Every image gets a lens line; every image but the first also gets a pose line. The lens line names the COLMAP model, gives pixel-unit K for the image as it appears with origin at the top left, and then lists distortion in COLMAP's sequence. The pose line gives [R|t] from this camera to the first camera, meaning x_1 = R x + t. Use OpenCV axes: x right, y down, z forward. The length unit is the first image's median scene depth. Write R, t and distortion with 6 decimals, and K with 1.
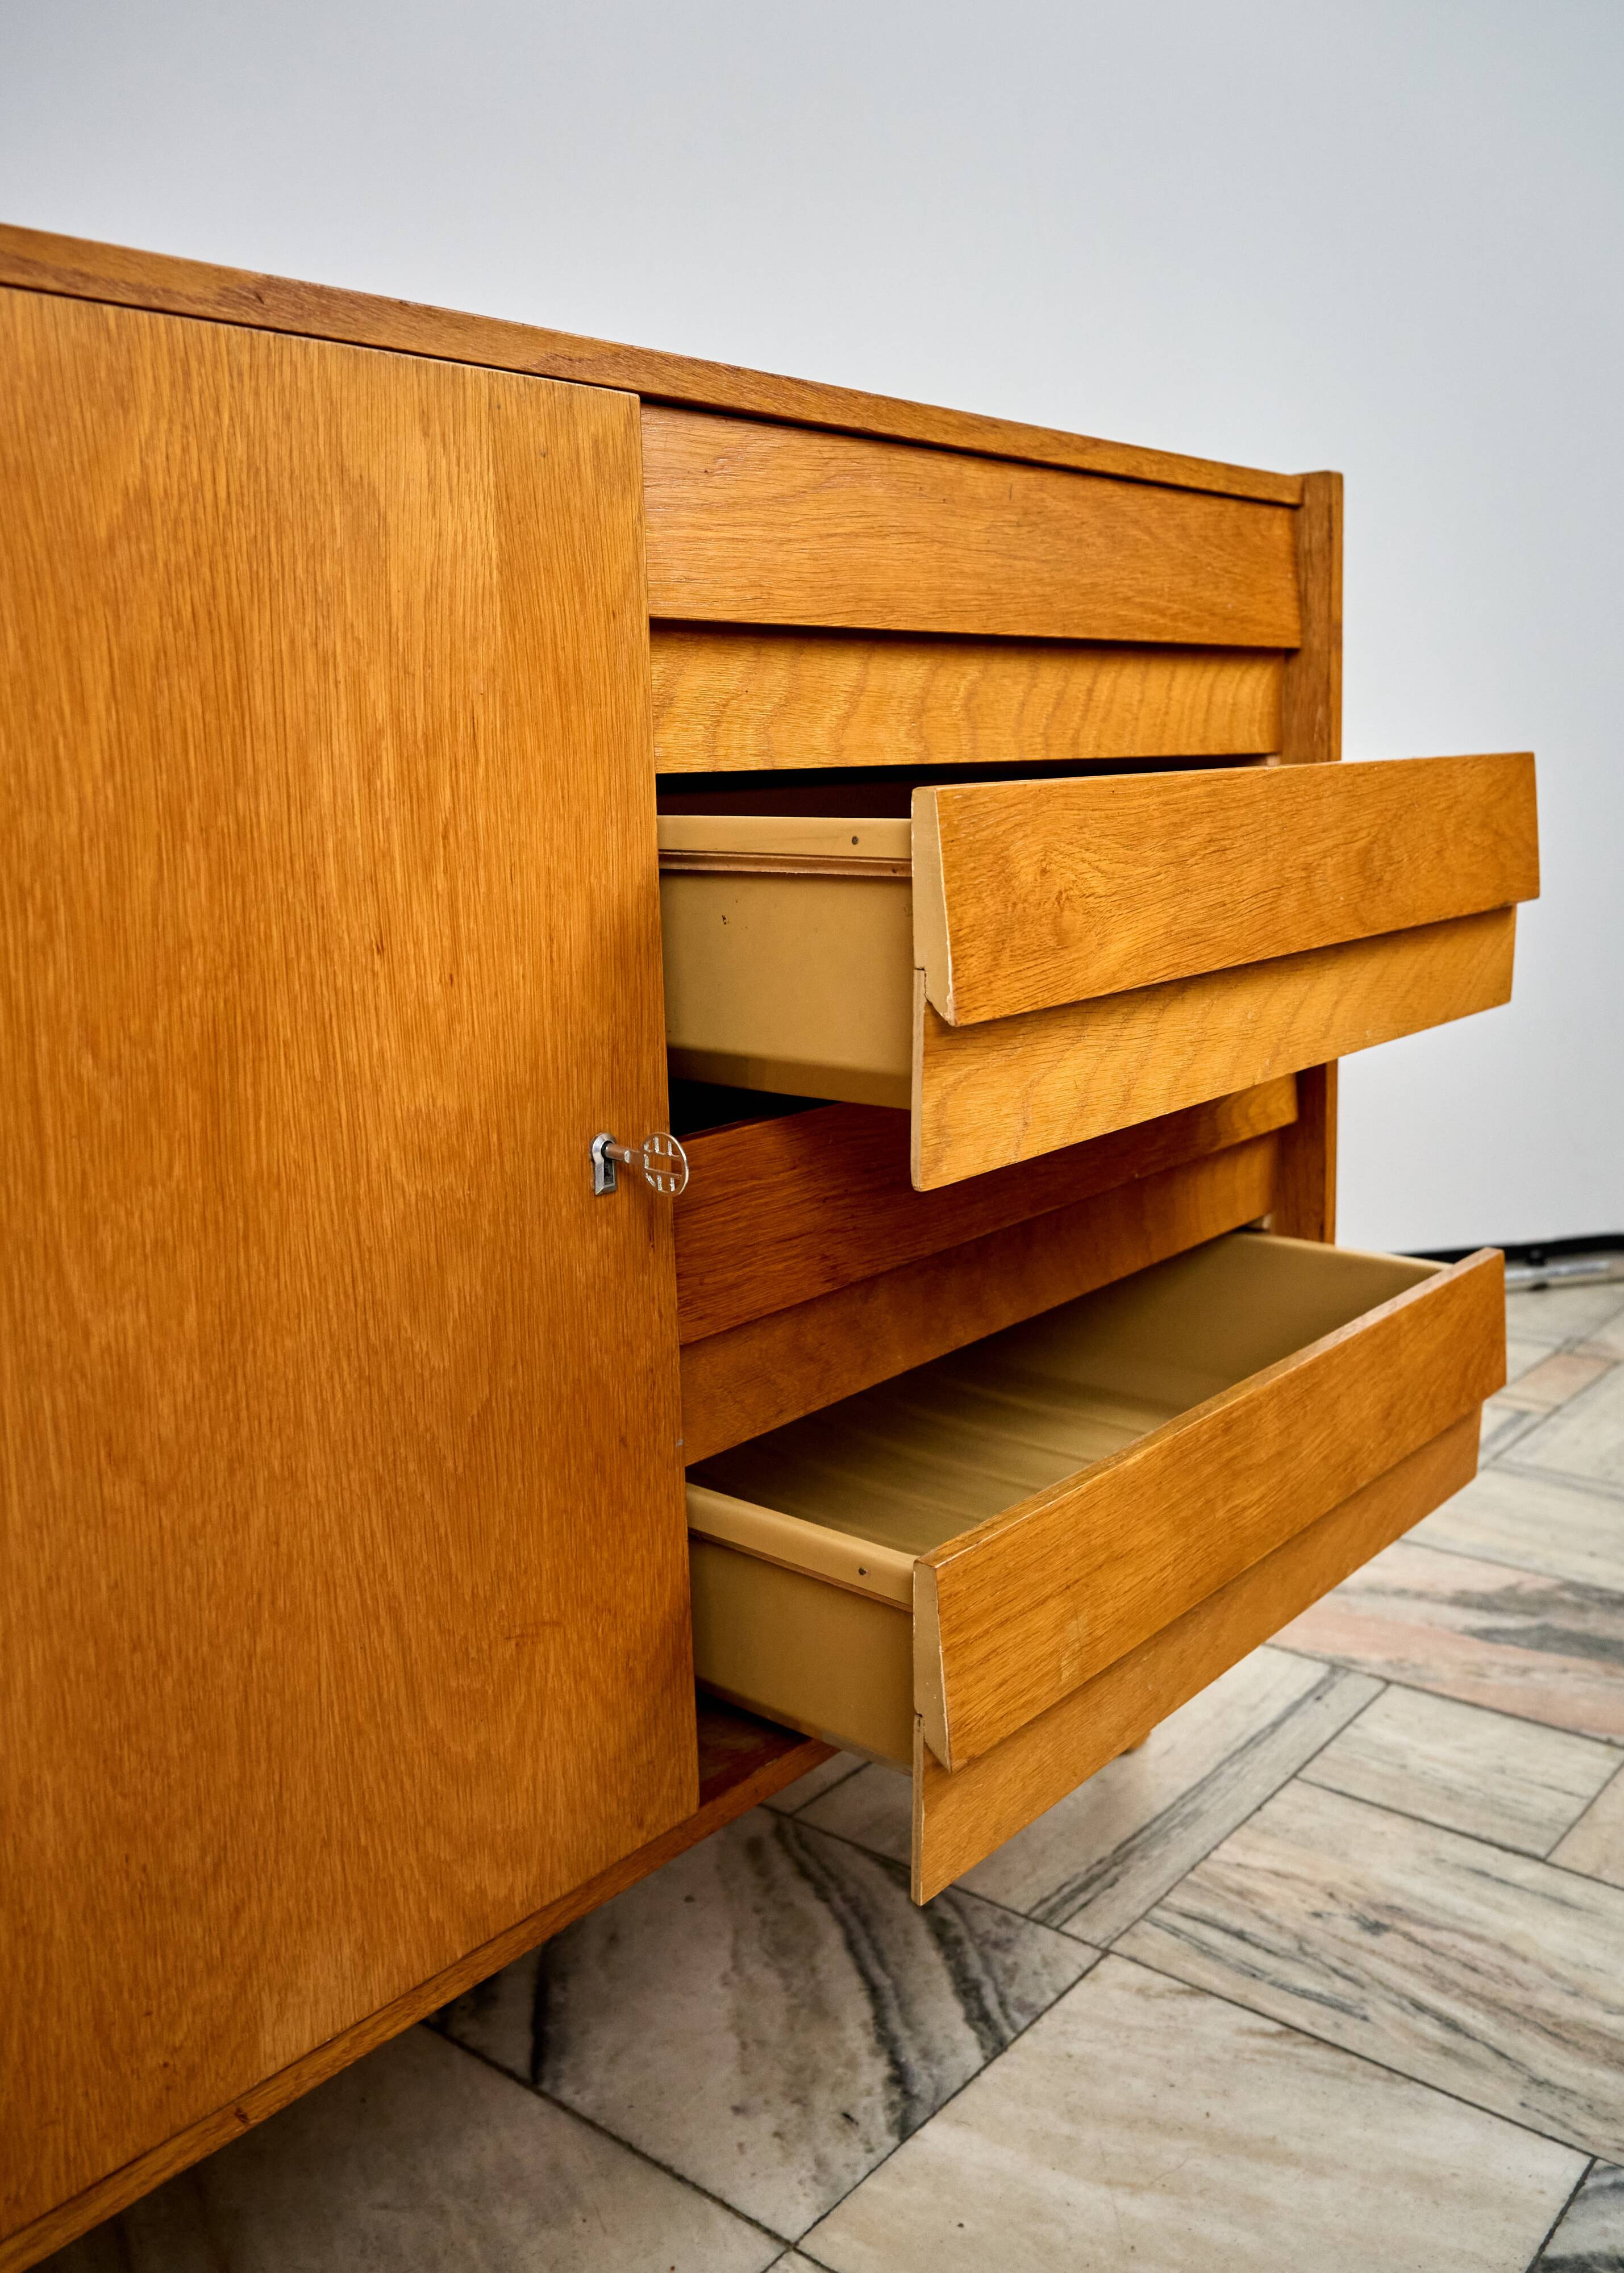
lens RADIAL K [[1932.3, 0, 859.2], [0, 1932.3, 1092.2], [0, 0, 1]] dist [-0.009746, 0.001033]
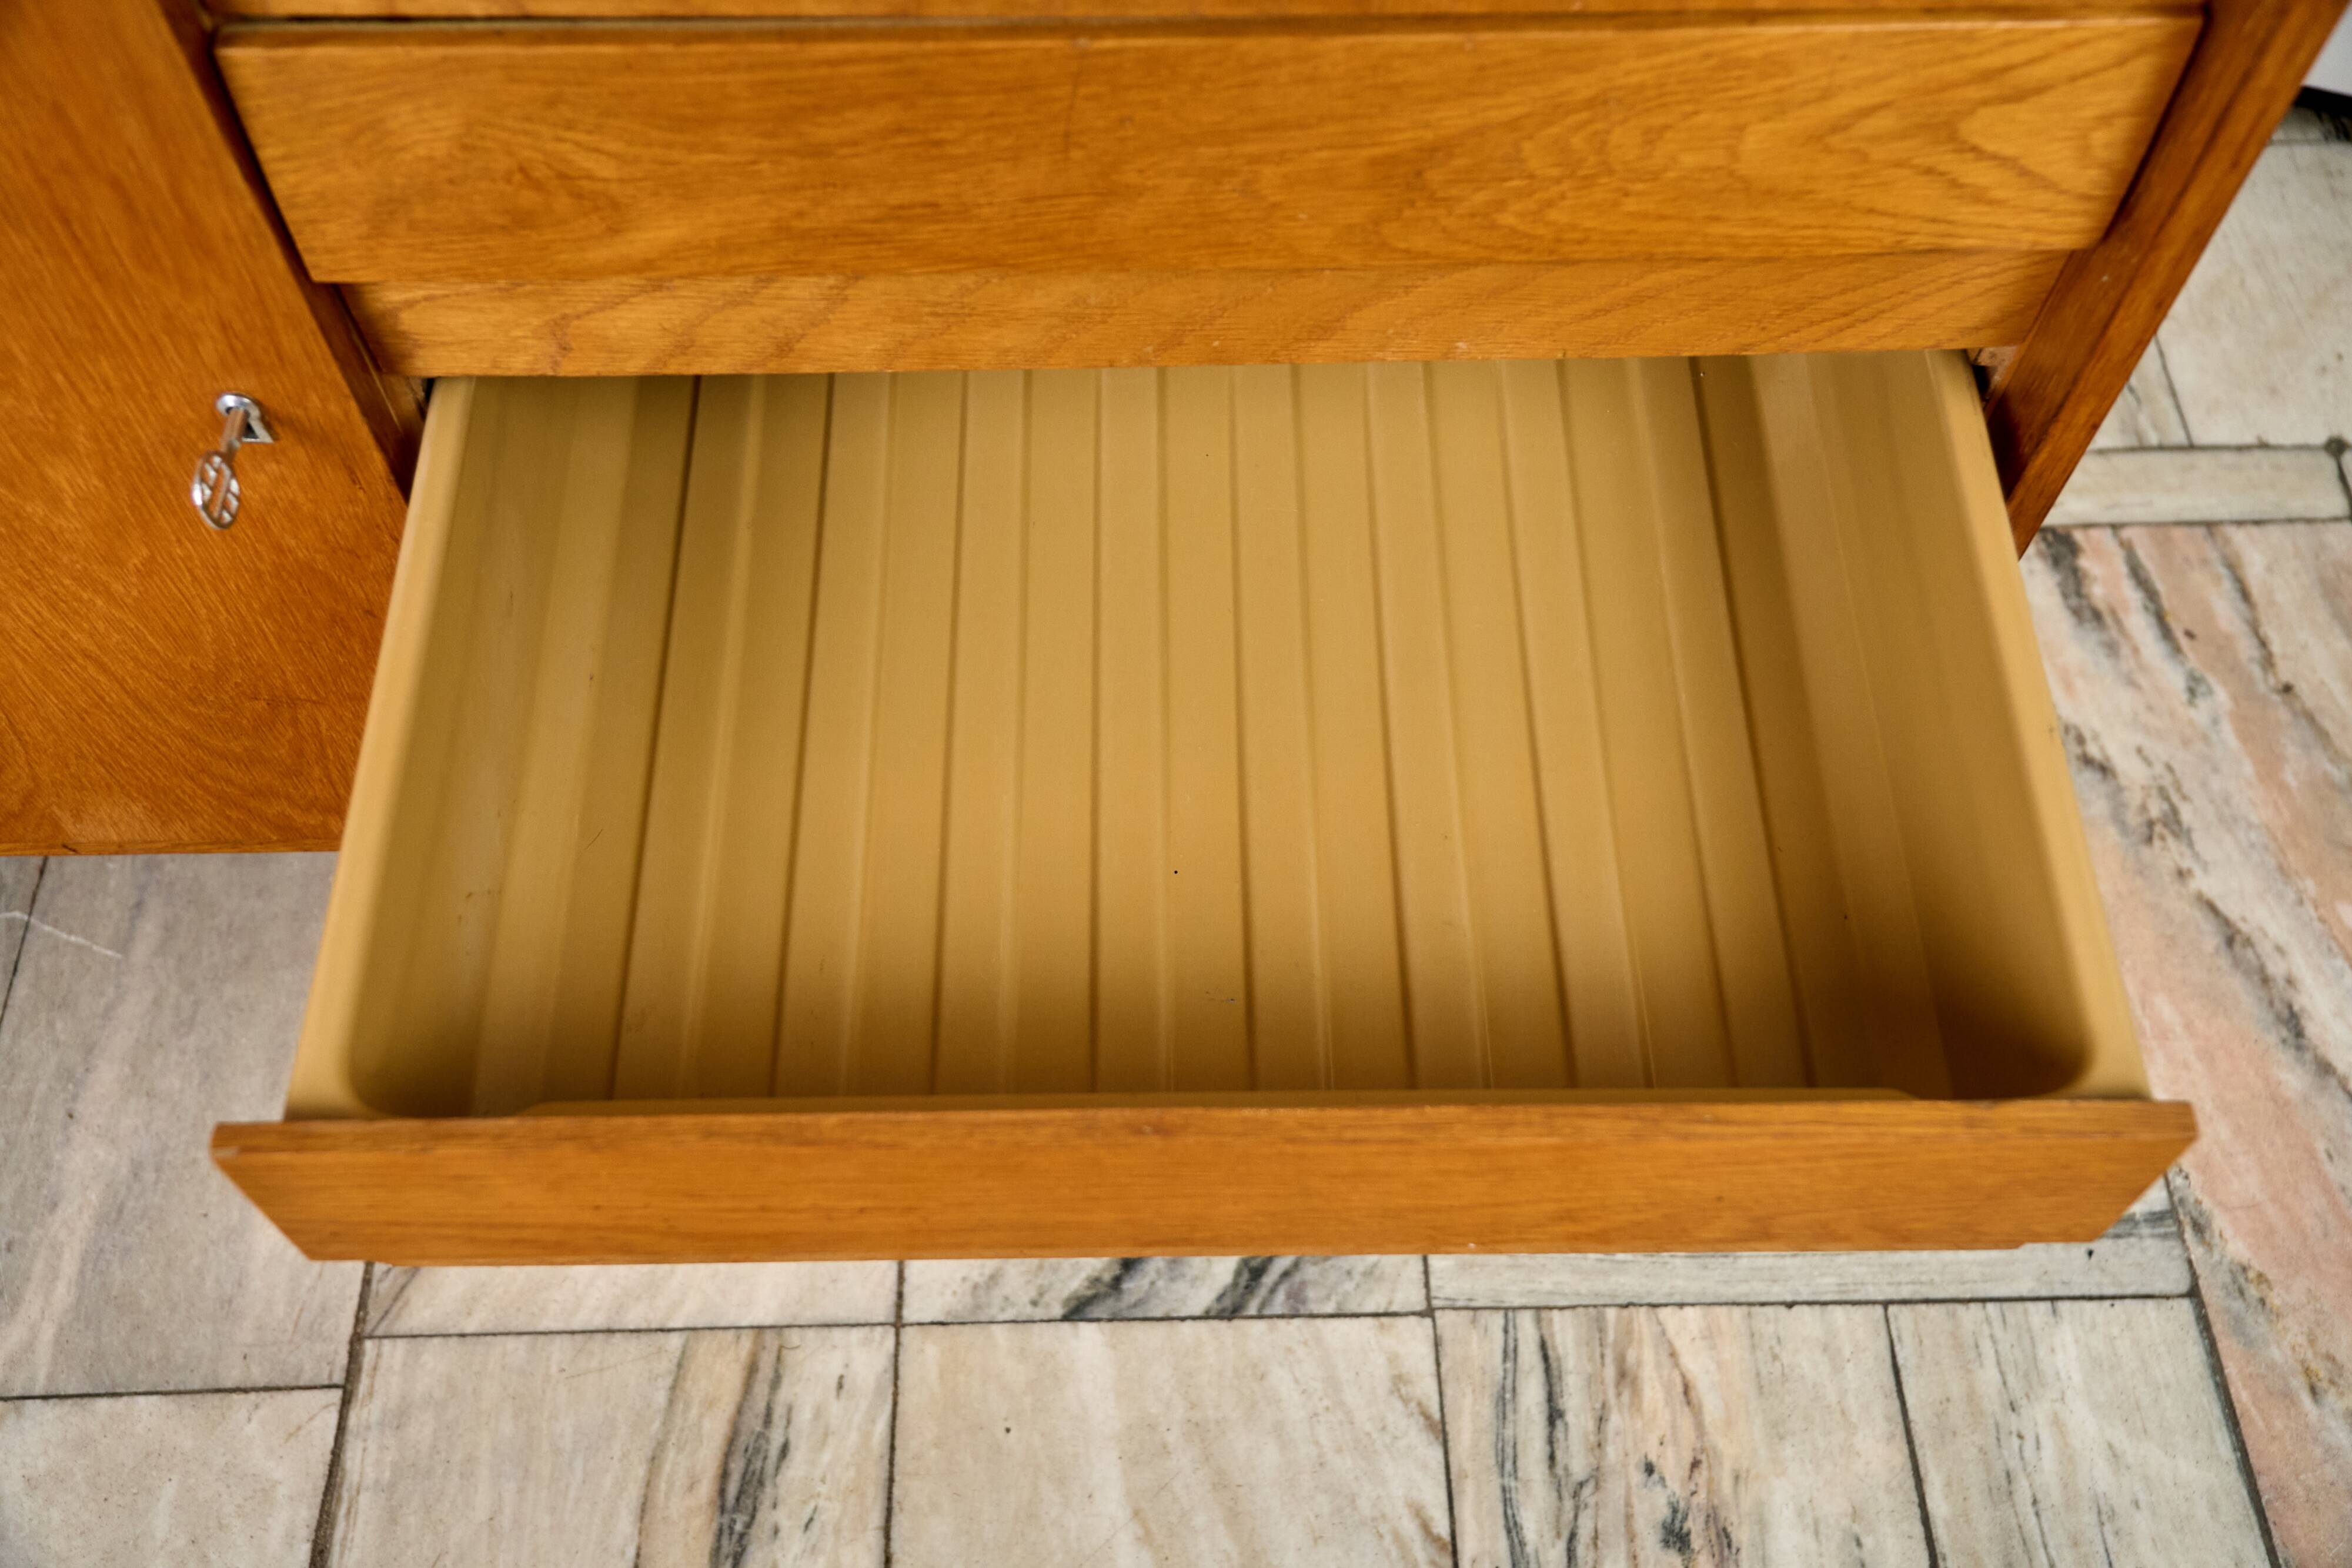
lens RADIAL K [[2044.7, 0, 1164.3], [0, 2044.7, 783.6], [0, 0, 1]] dist [0.059079, -0.035650]
pose [[0.644016, 0.677318, -0.355645, 0.309243], [-0.158245, 0.572779, 0.804290, -0.626099], [0.748466, -0.461697, 0.476062, 0.776760]]
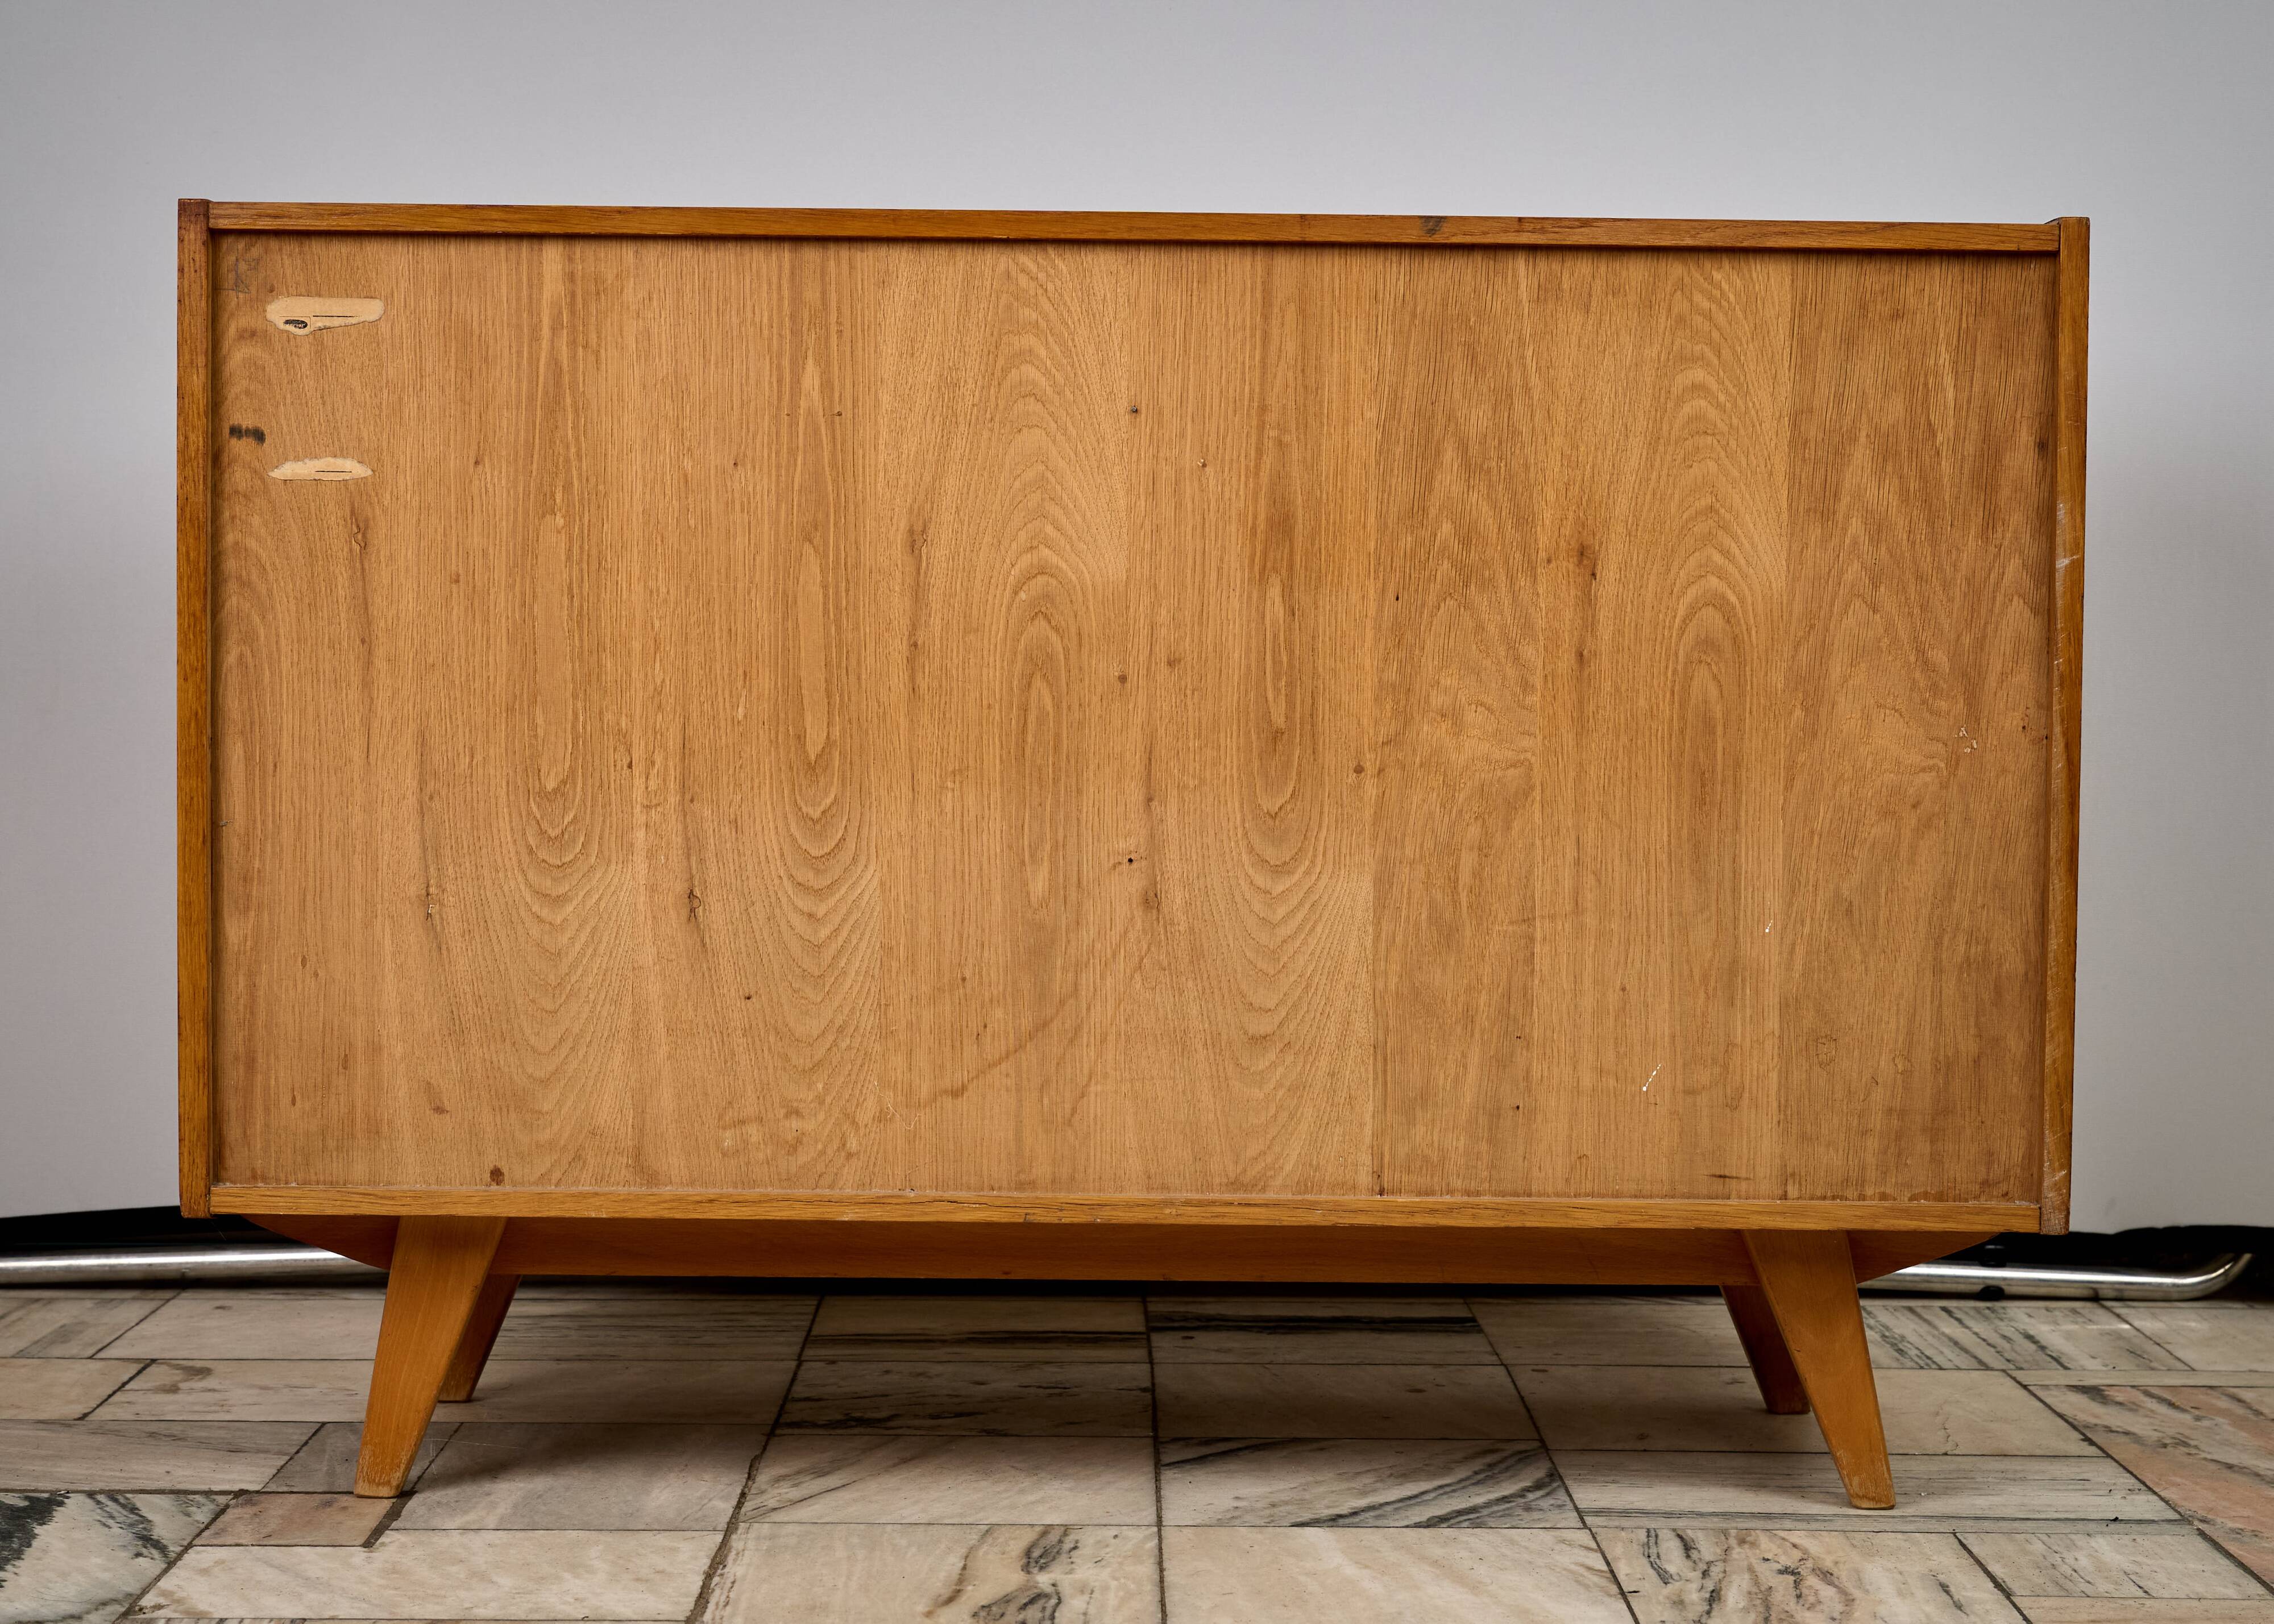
lens RADIAL K [[3962.6, 0, 1089.0], [0, 3962.6, 836.1], [0, 0, 1]] dist [0.031006, 0.000000]
pose [[0.623687, 0.076750, -0.777897, 2.377752], [-0.160997, 0.986444, -0.031755, 0.229212], [0.764914, 0.145045, 0.627589, -1.022288]]
